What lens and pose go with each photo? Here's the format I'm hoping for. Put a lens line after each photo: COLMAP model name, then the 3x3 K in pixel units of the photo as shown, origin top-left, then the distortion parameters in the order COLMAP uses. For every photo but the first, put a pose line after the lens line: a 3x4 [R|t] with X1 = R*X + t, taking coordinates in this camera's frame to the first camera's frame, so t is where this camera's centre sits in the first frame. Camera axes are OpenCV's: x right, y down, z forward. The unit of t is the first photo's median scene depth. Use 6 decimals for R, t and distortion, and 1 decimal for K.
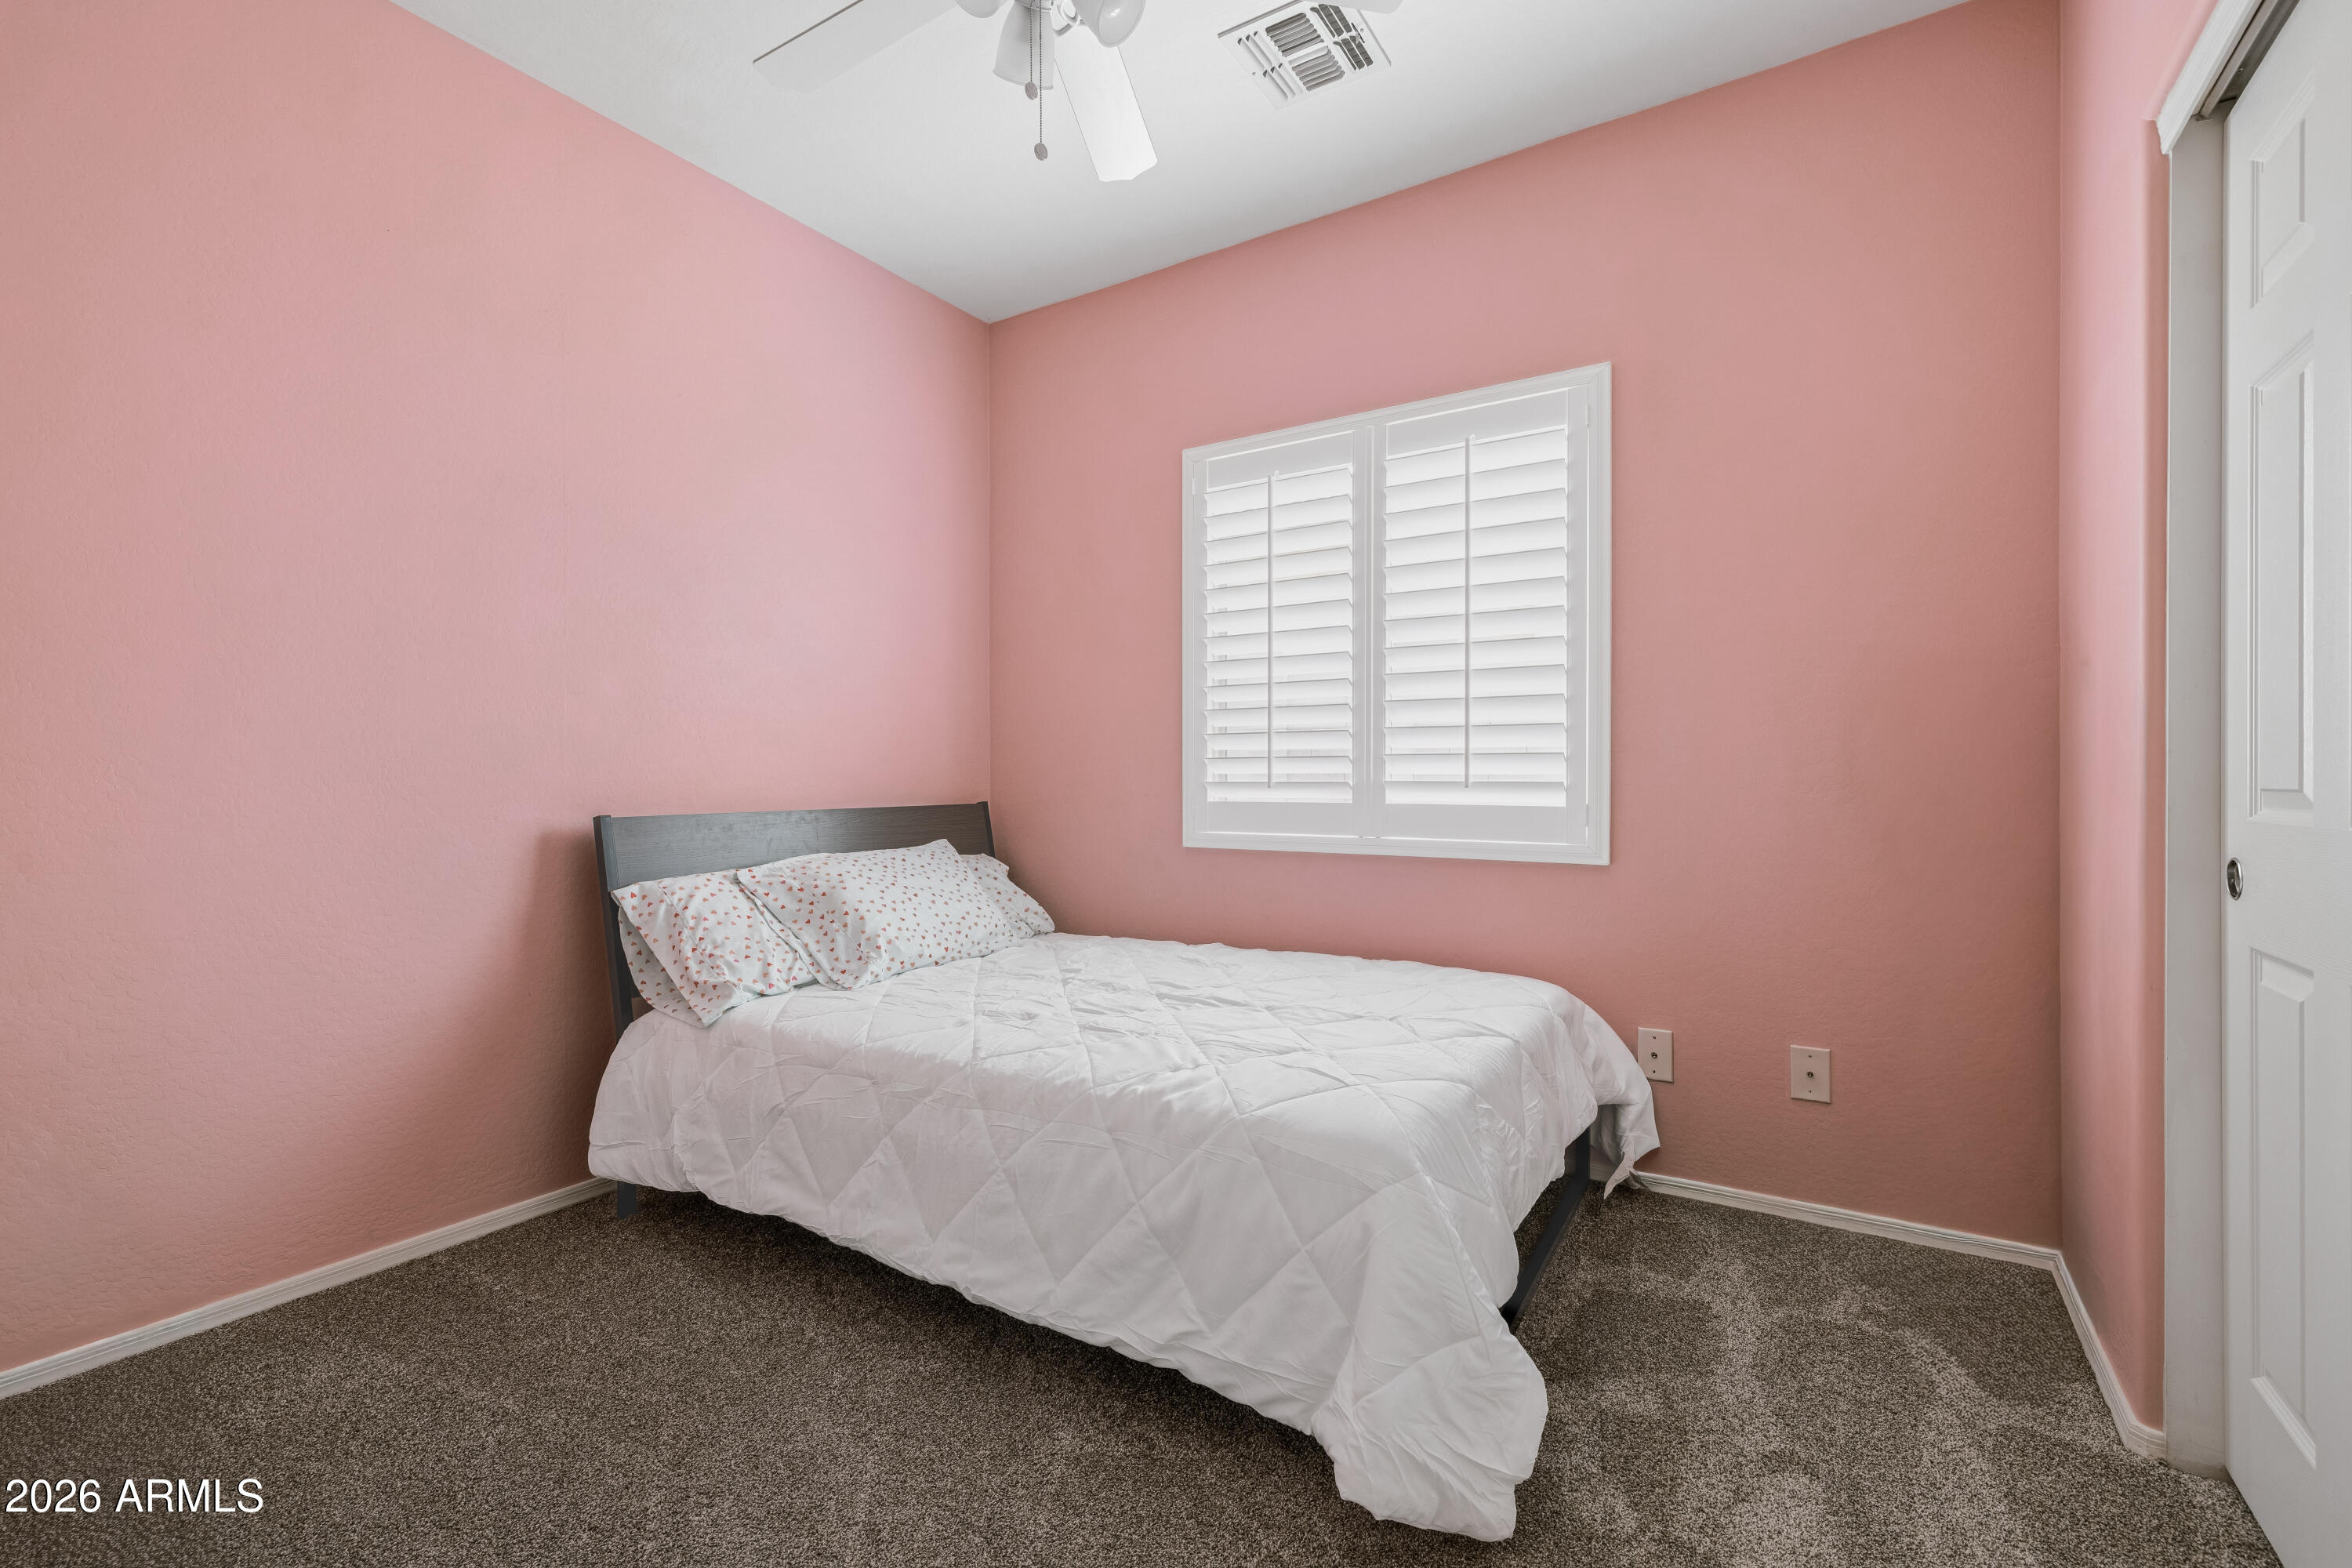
lens RADIAL K [[1015.2, 0, 1177.4], [0, 1015.2, 781.2], [0, 0, 1]] dist [-0.002376, -0.000122]
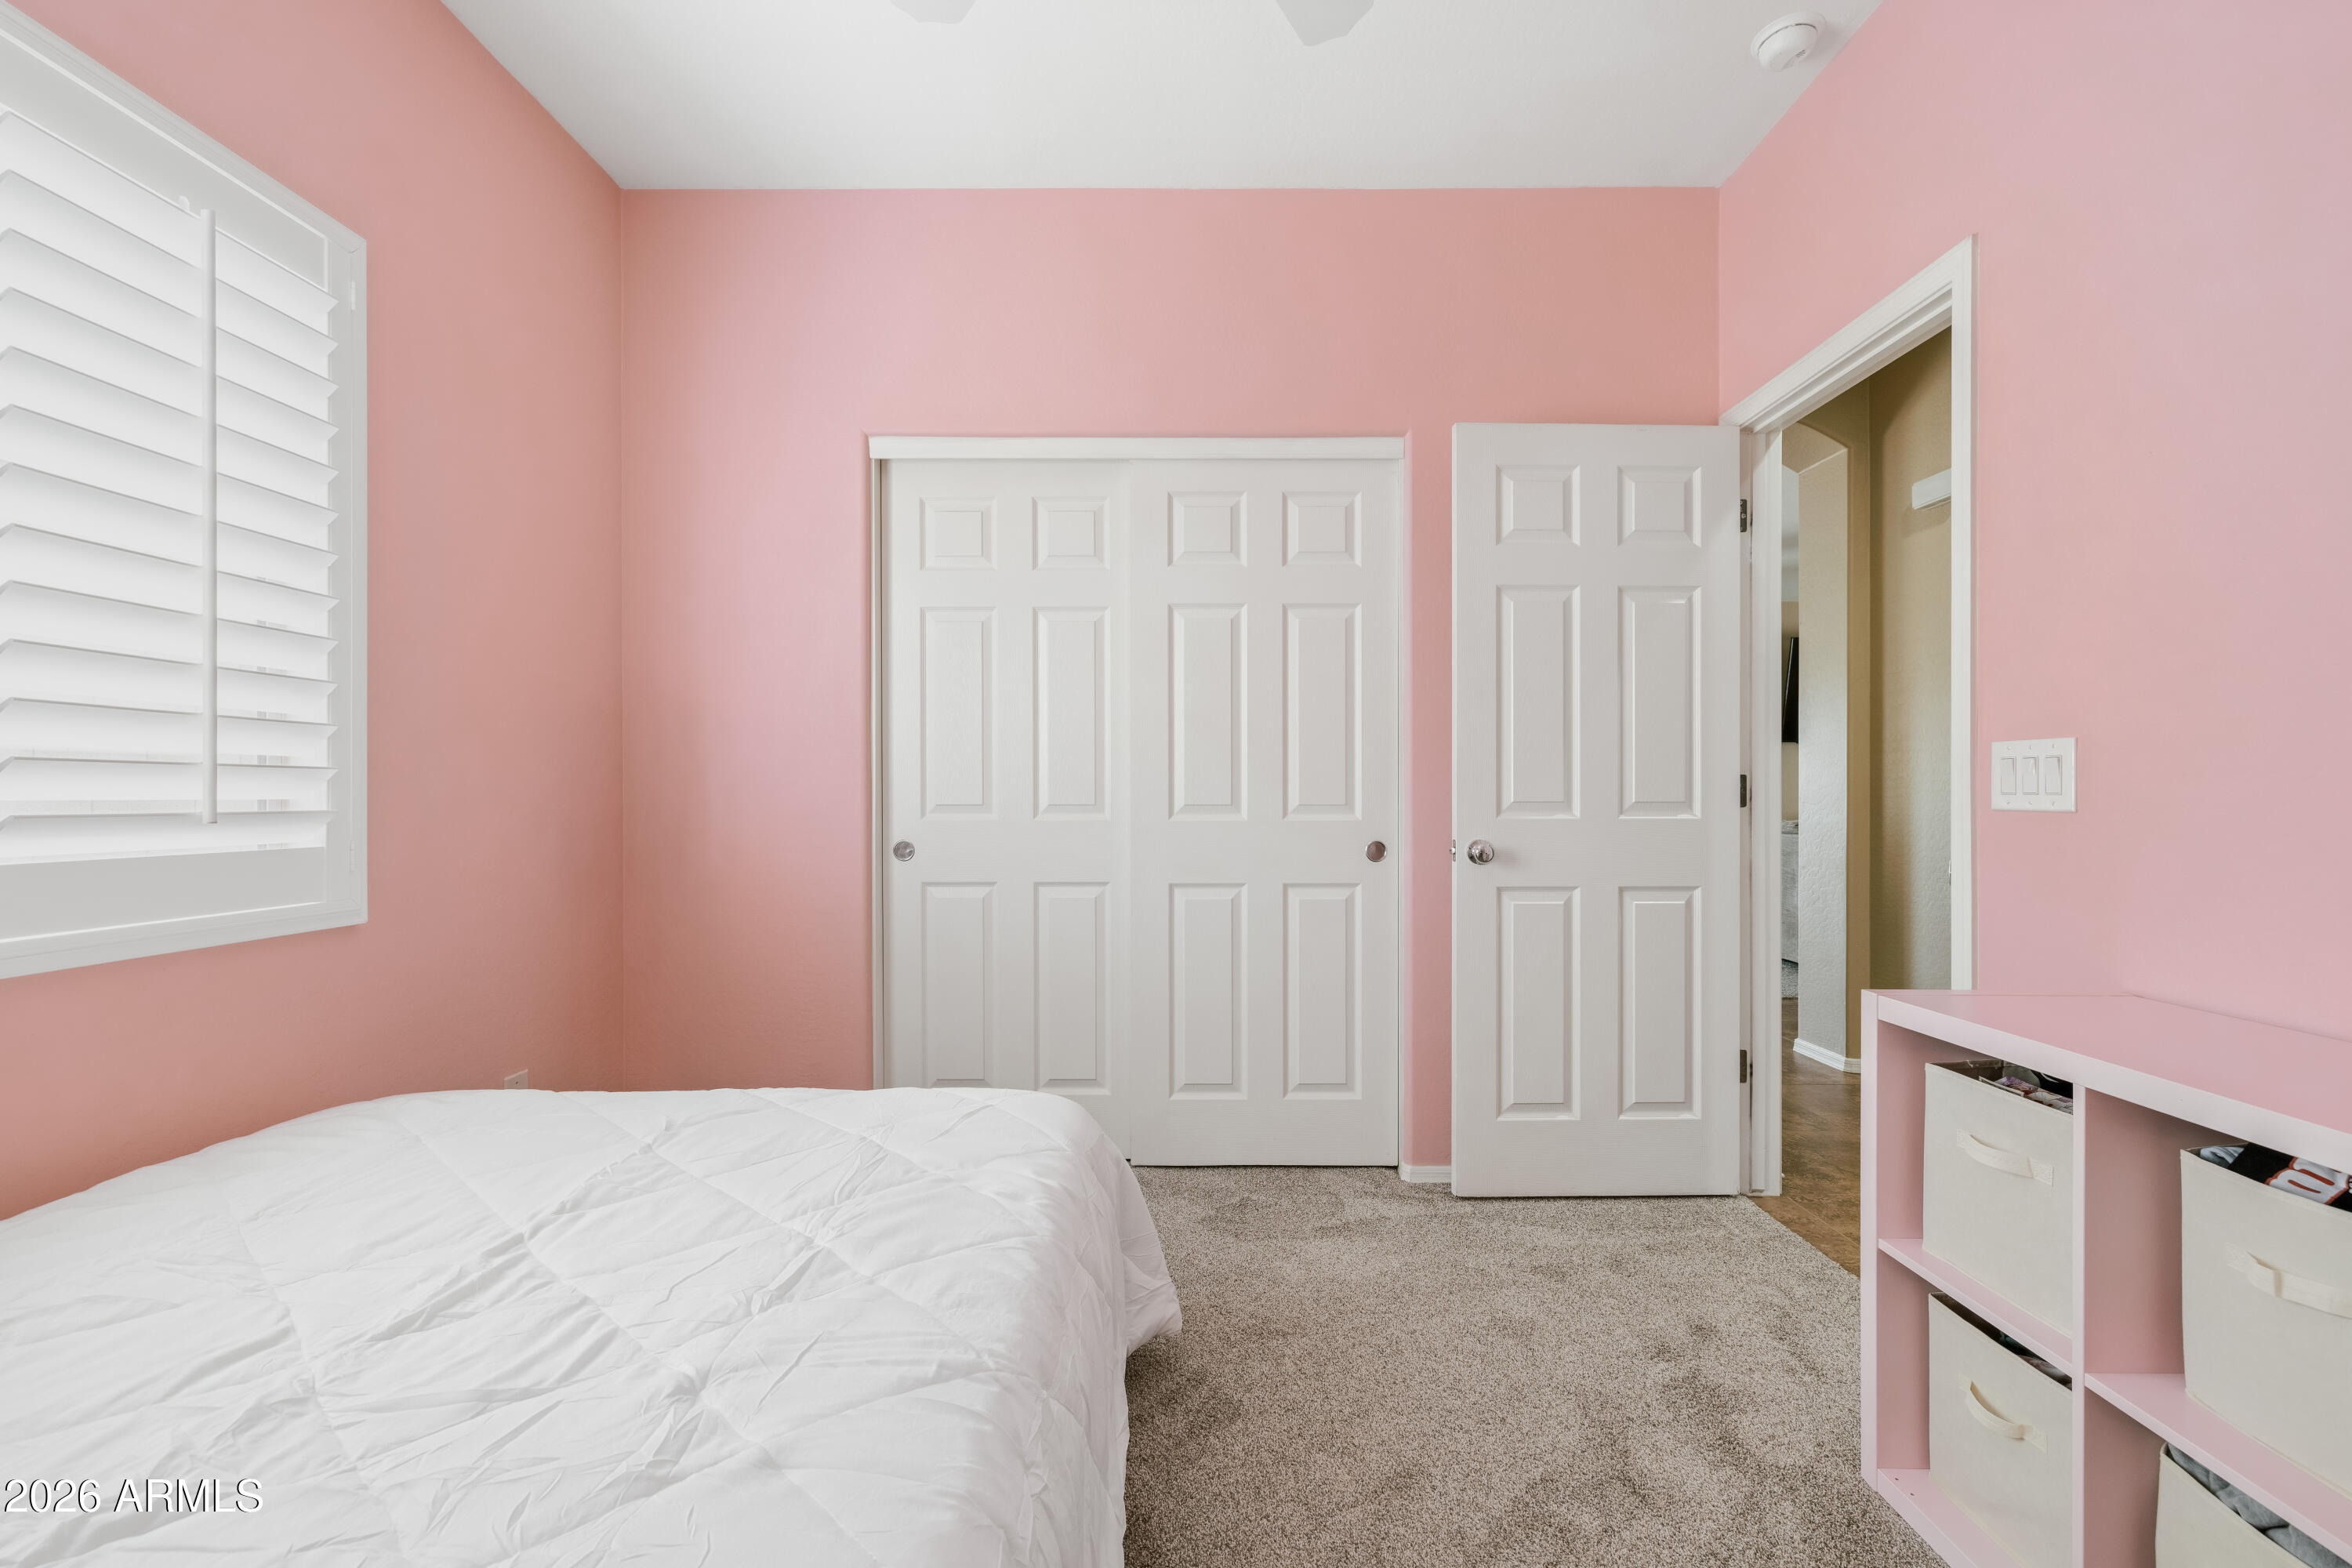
lens RADIAL K [[1015.2, 0, 1179.0], [0, 1015.2, 790.8], [0, 0, 1]] dist [-0.002376, -0.000122]
pose [[-0.530982, 0.007840, 0.847347, -0.507379], [0.010903, 0.999938, -0.002419, -0.004767], [-0.847313, 0.007954, -0.531034, 0.889466]]
